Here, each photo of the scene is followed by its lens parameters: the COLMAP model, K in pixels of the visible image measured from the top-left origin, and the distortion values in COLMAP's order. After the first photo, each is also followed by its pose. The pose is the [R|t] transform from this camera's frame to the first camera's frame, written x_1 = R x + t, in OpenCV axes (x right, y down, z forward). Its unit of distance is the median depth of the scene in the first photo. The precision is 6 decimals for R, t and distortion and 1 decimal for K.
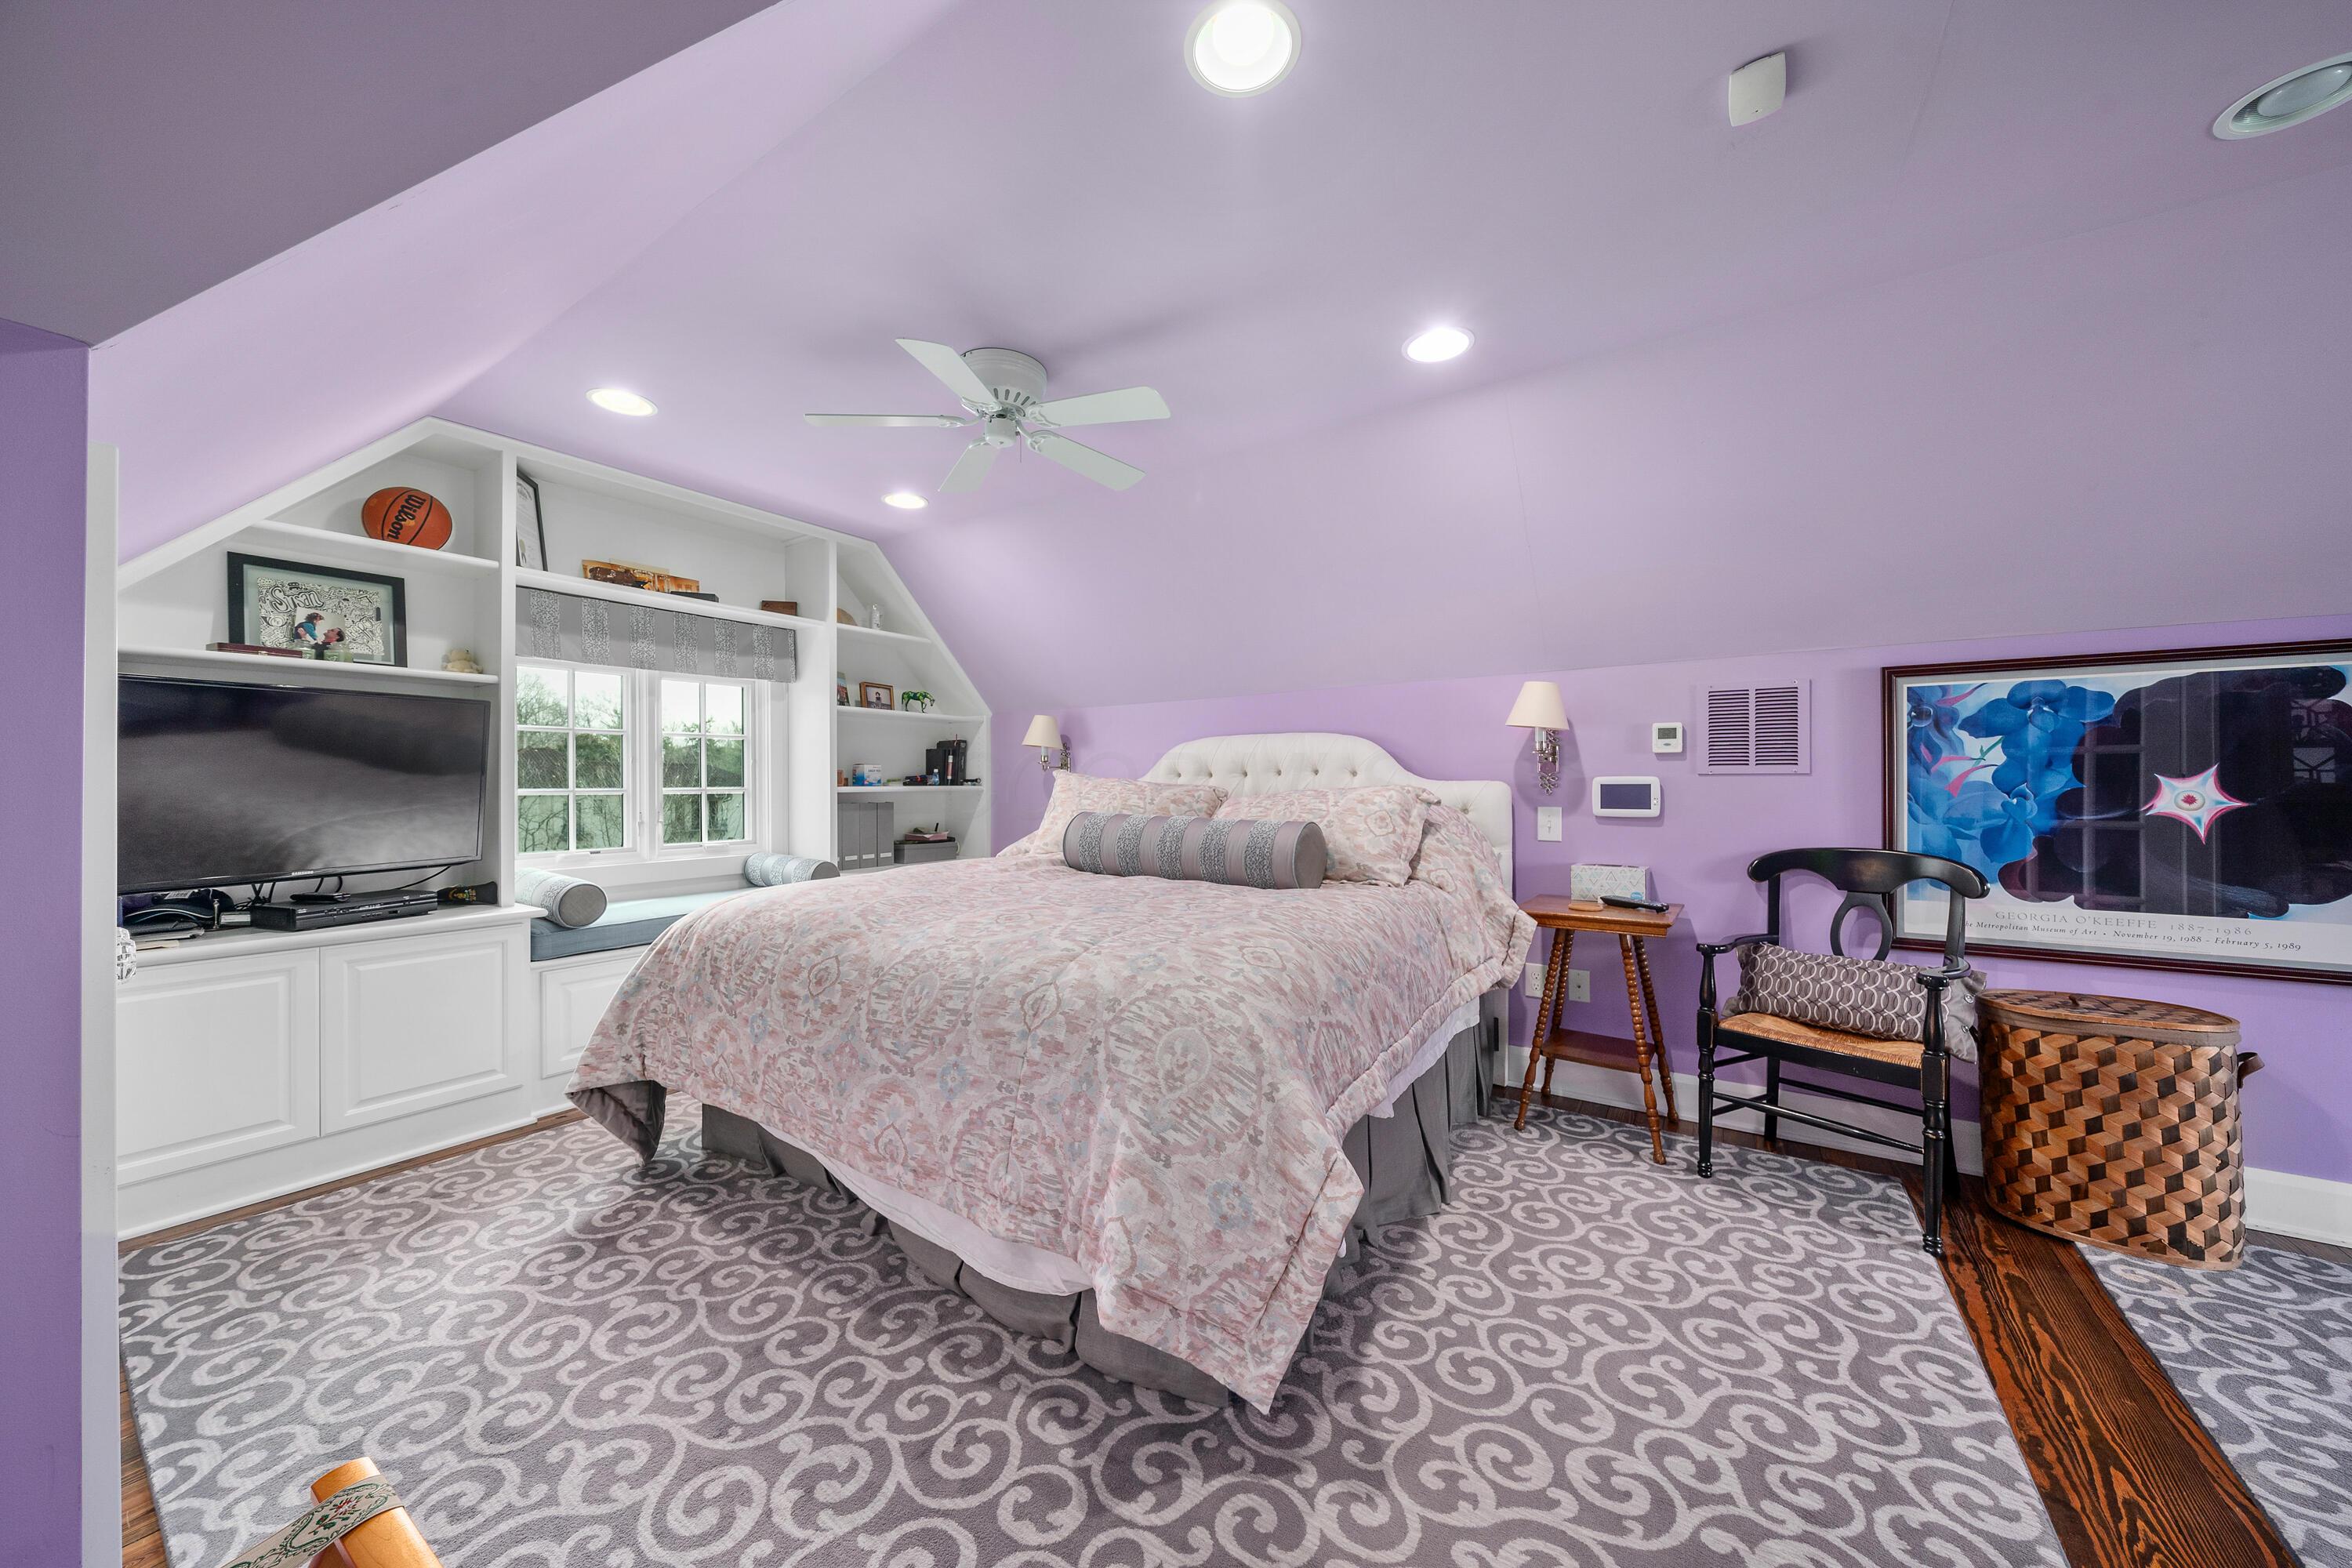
lens RADIAL K [[819.7, 0, 1171.2], [0, 819.7, 780.9], [0, 0, 1]] dist [-0.016622, -0.000165]
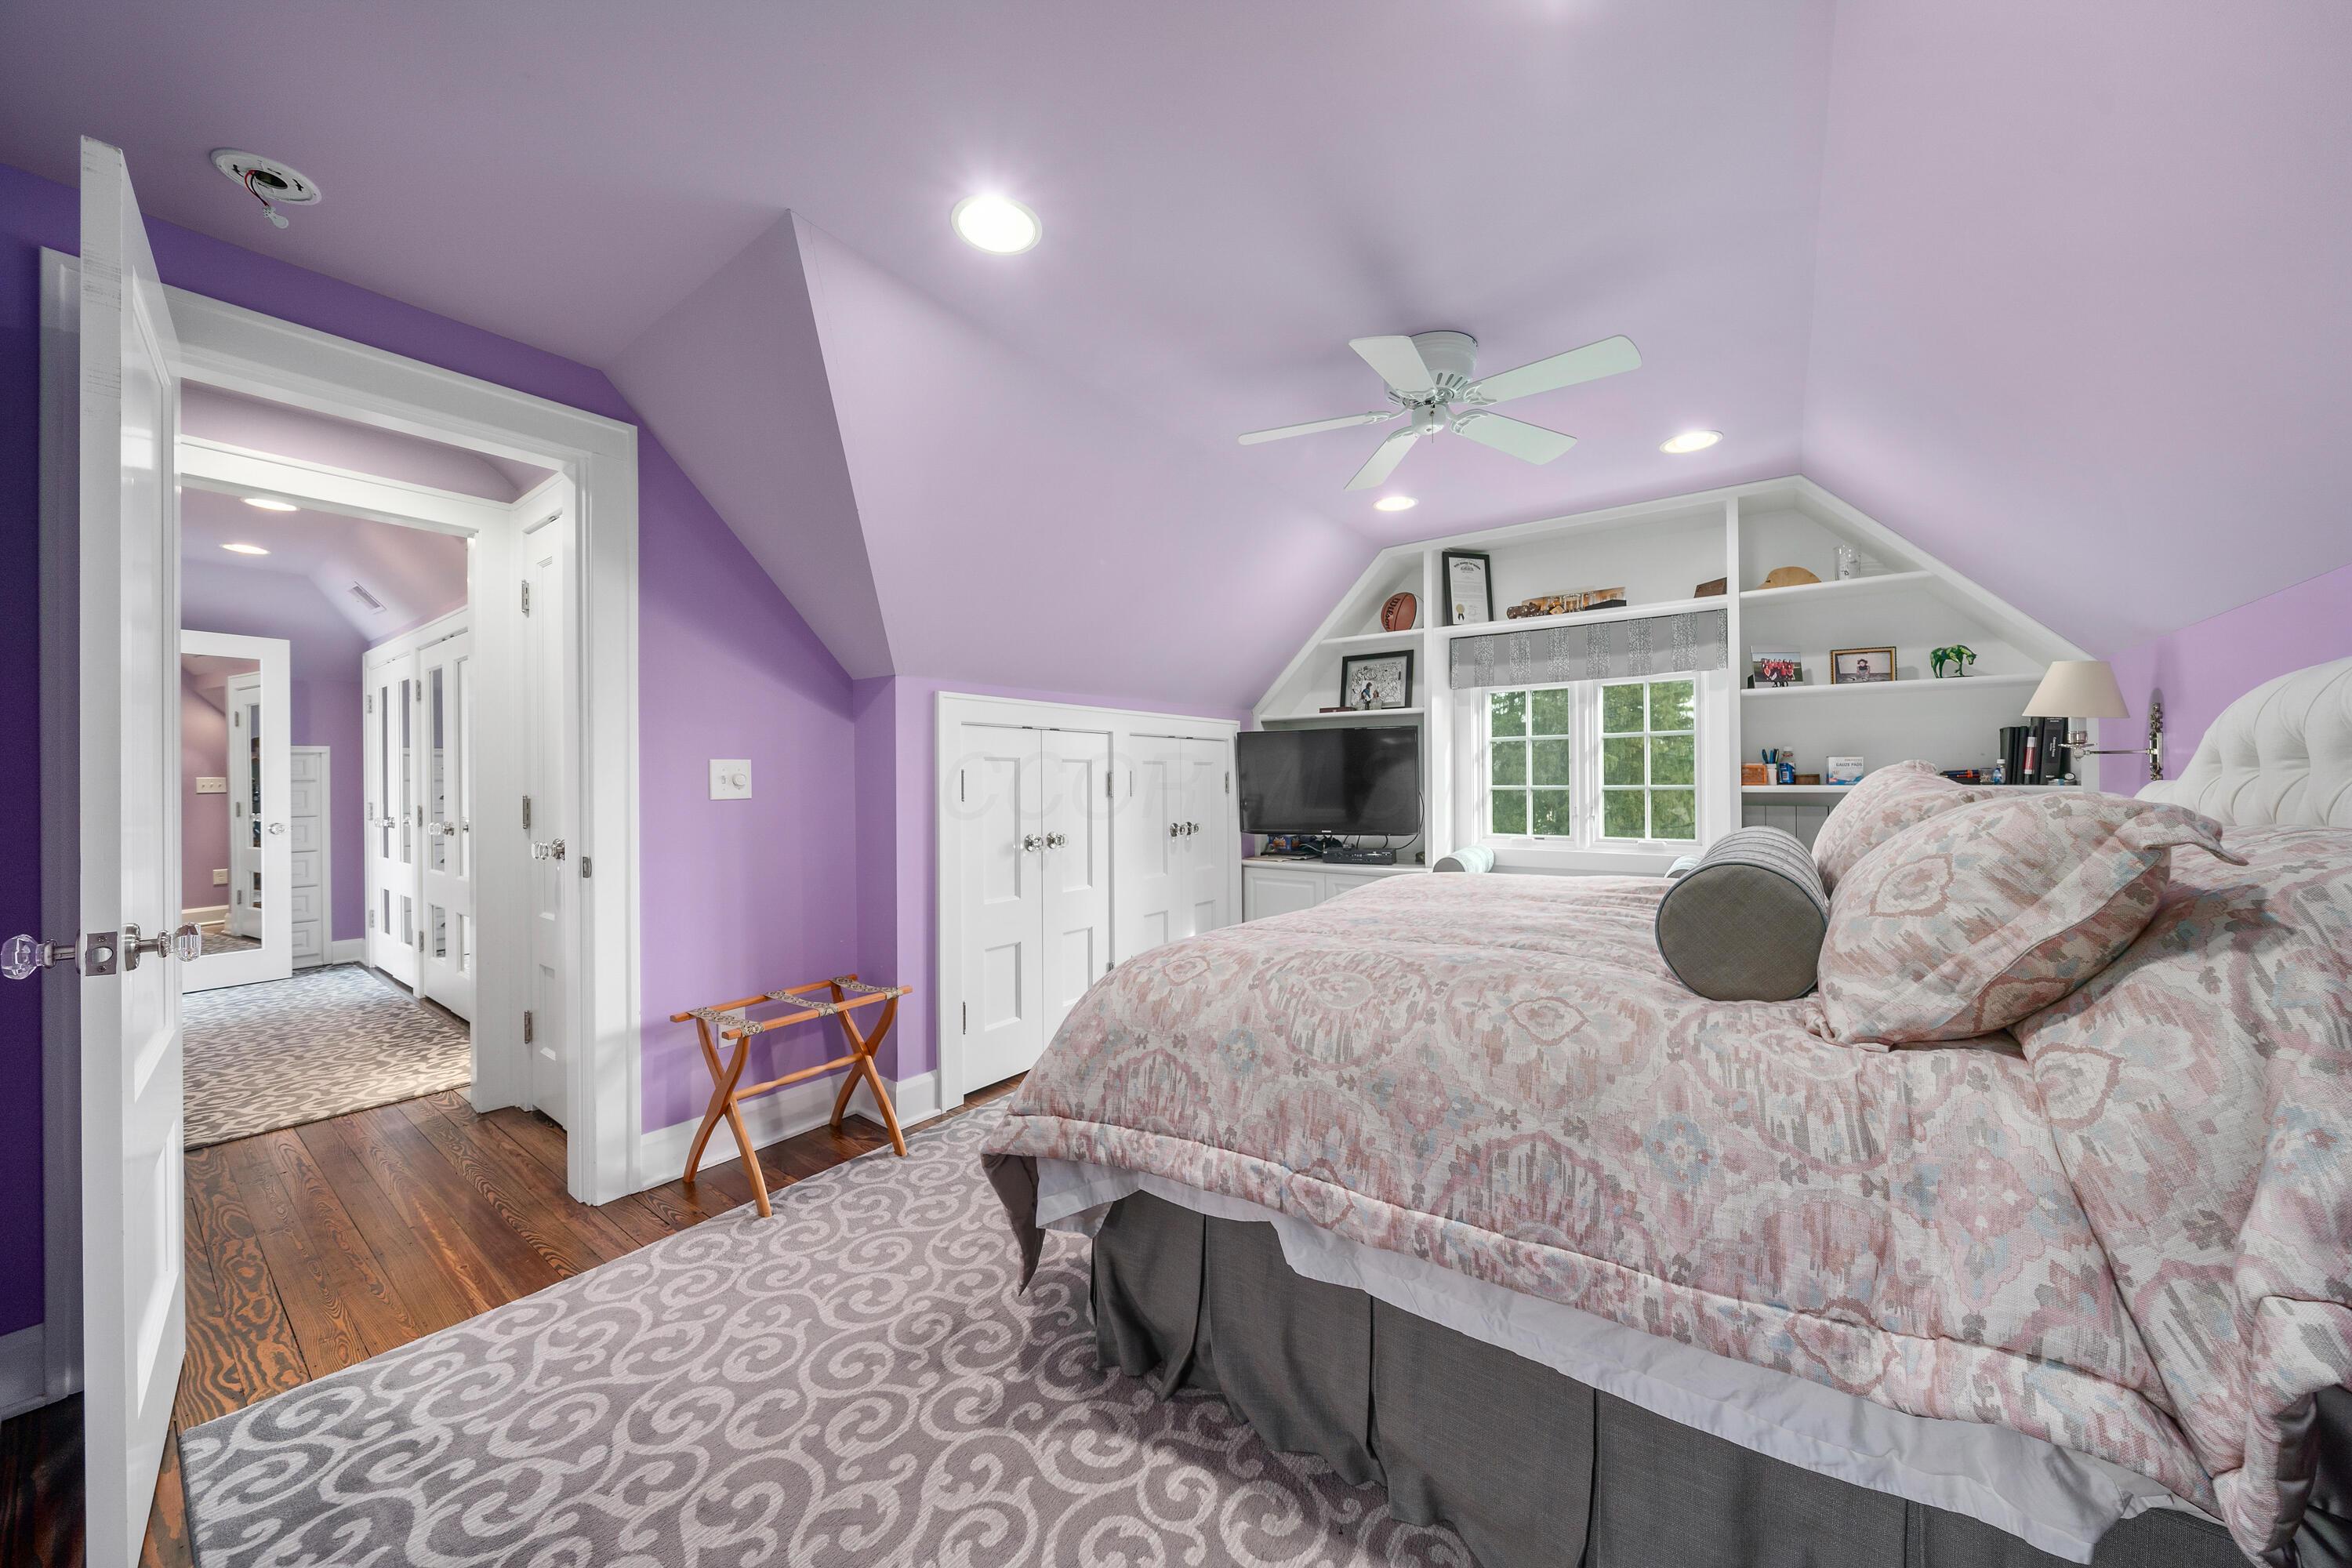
lens RADIAL K [[819.7, 0, 1171.2], [0, 819.7, 780.9], [0, 0, 1]] dist [-0.016622, -0.000165]
pose [[-0.050339, -0.000361, -0.998732, 1.164548], [0.001738, 0.999998, -0.000449, -0.004718], [0.998731, -0.001758, -0.050339, 1.122165]]
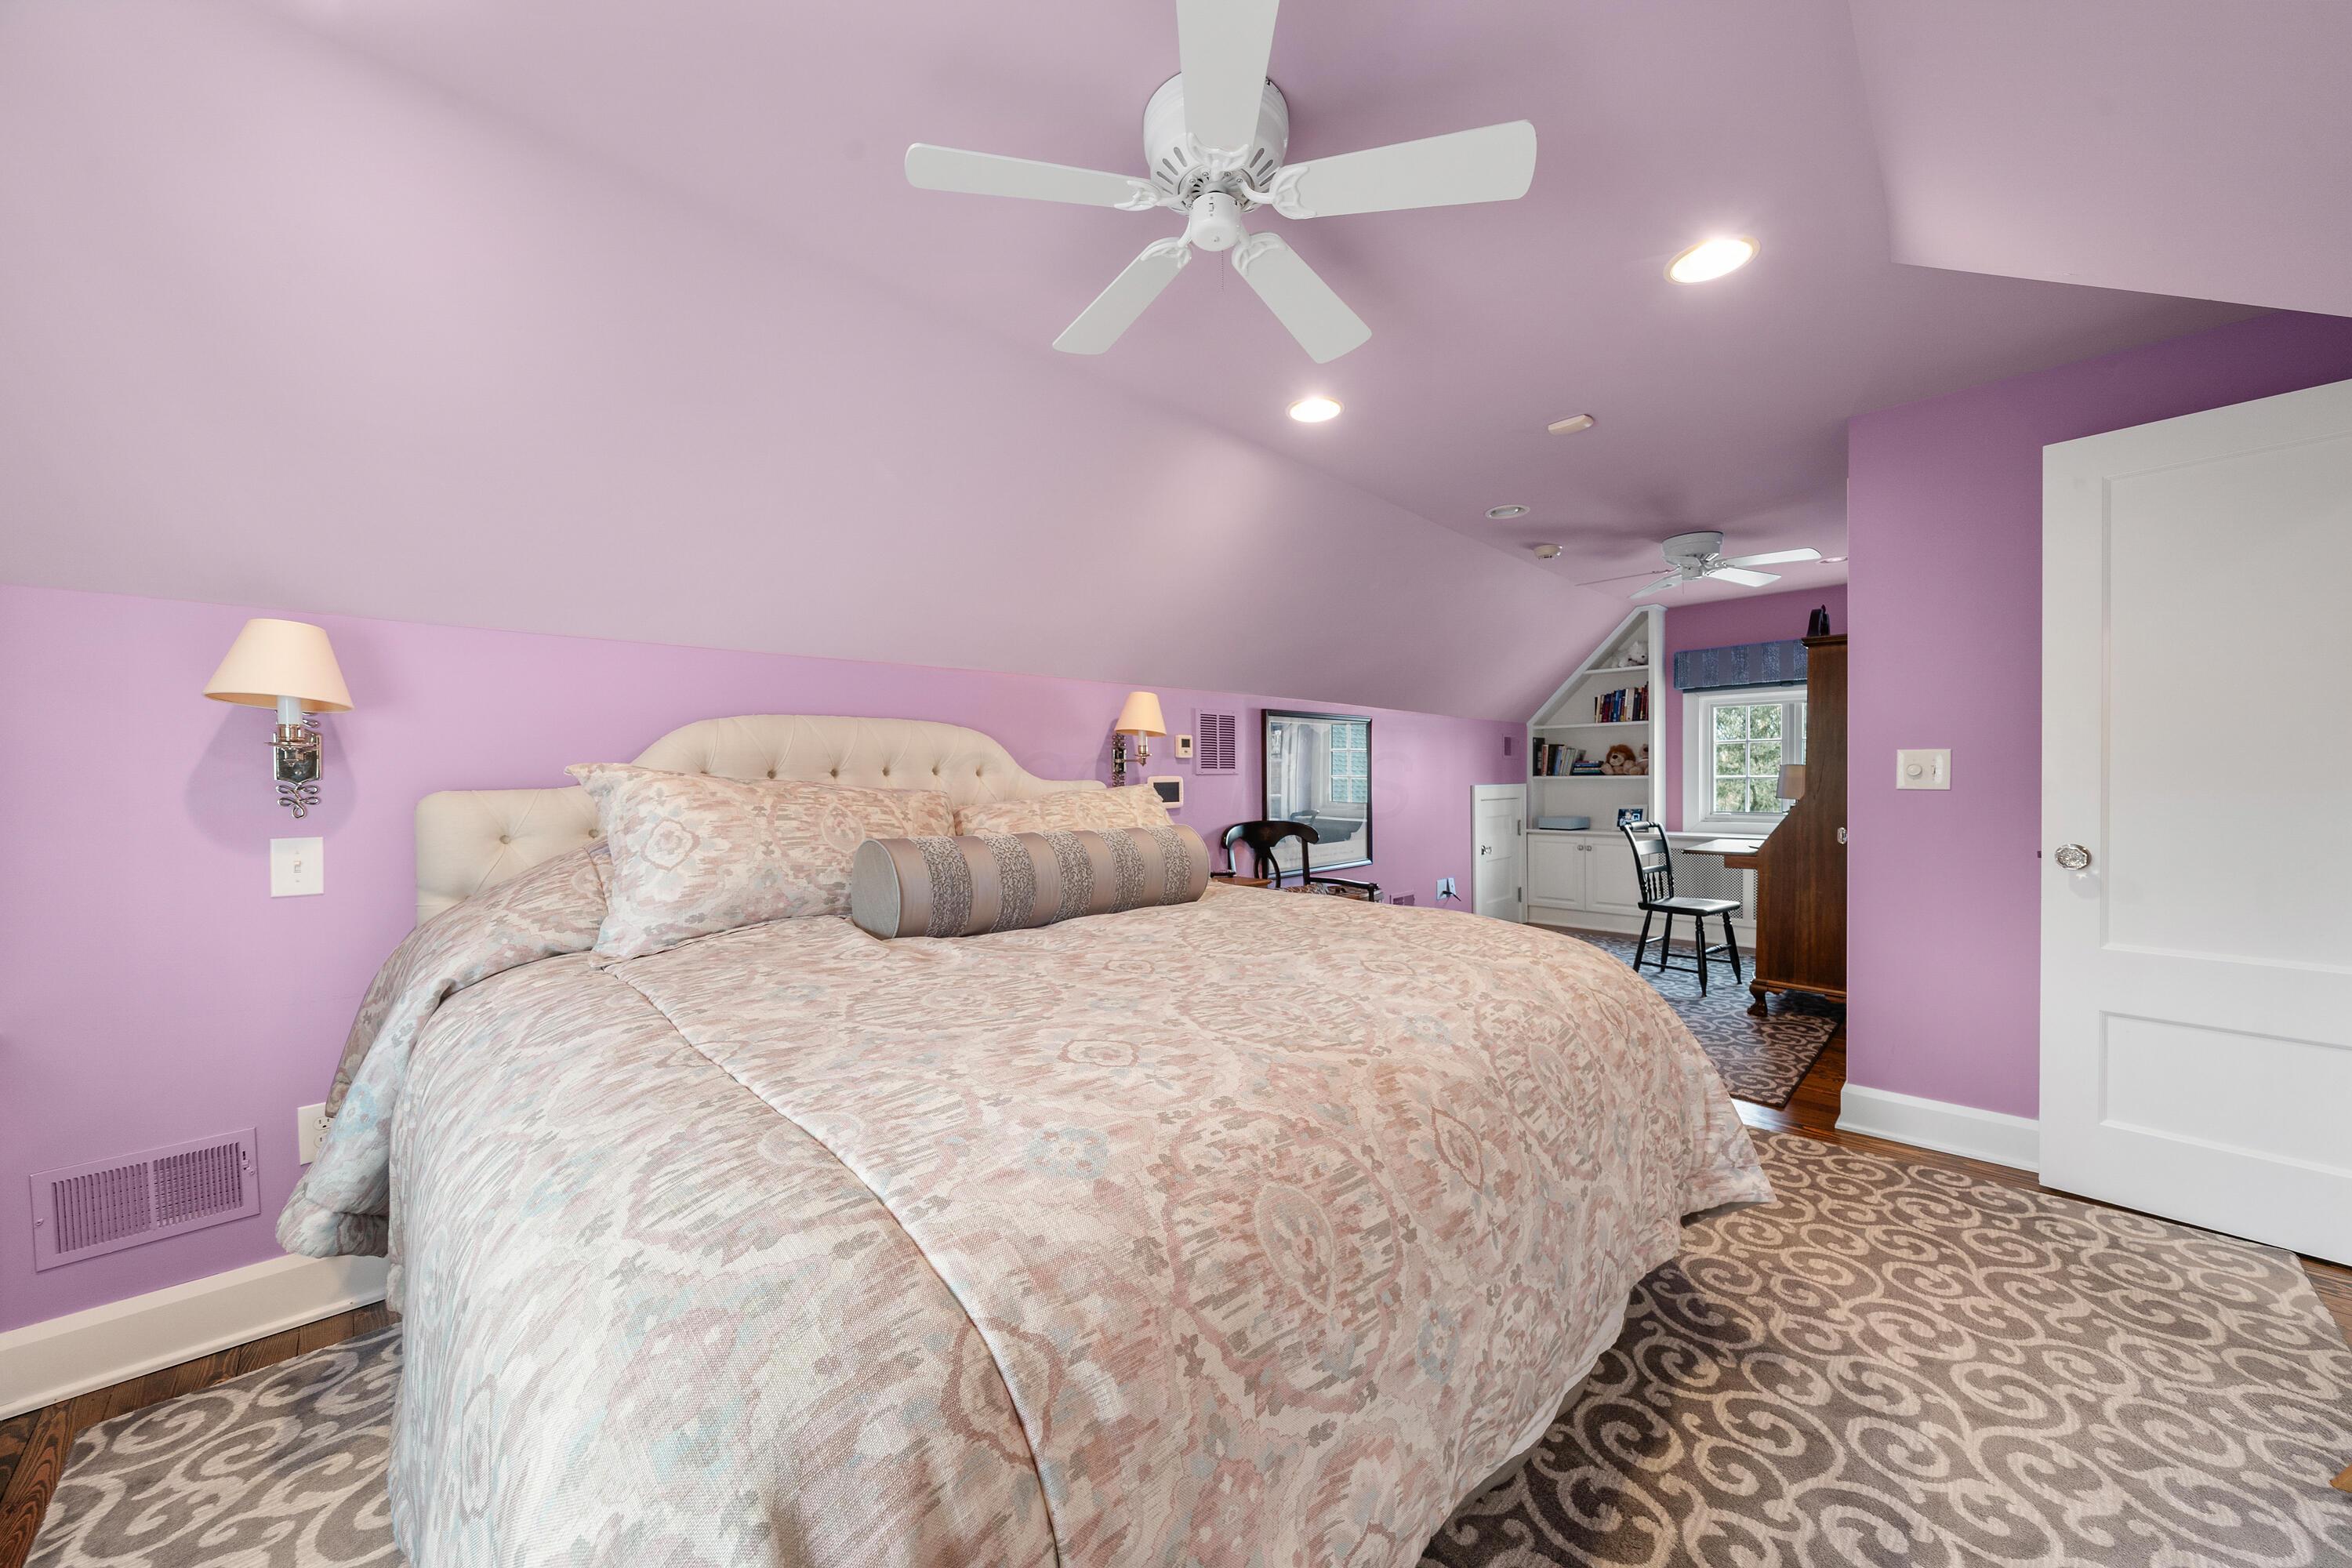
lens RADIAL K [[819.7, 0, 1171.2], [0, 819.7, 780.9], [0, 0, 1]] dist [-0.016622, -0.000165]
pose [[0.201936, -0.006731, 0.979376, -1.261290], [0.010156, 0.999937, 0.004778, -0.007578], [-0.979346, 0.008982, 0.201992, 1.375780]]
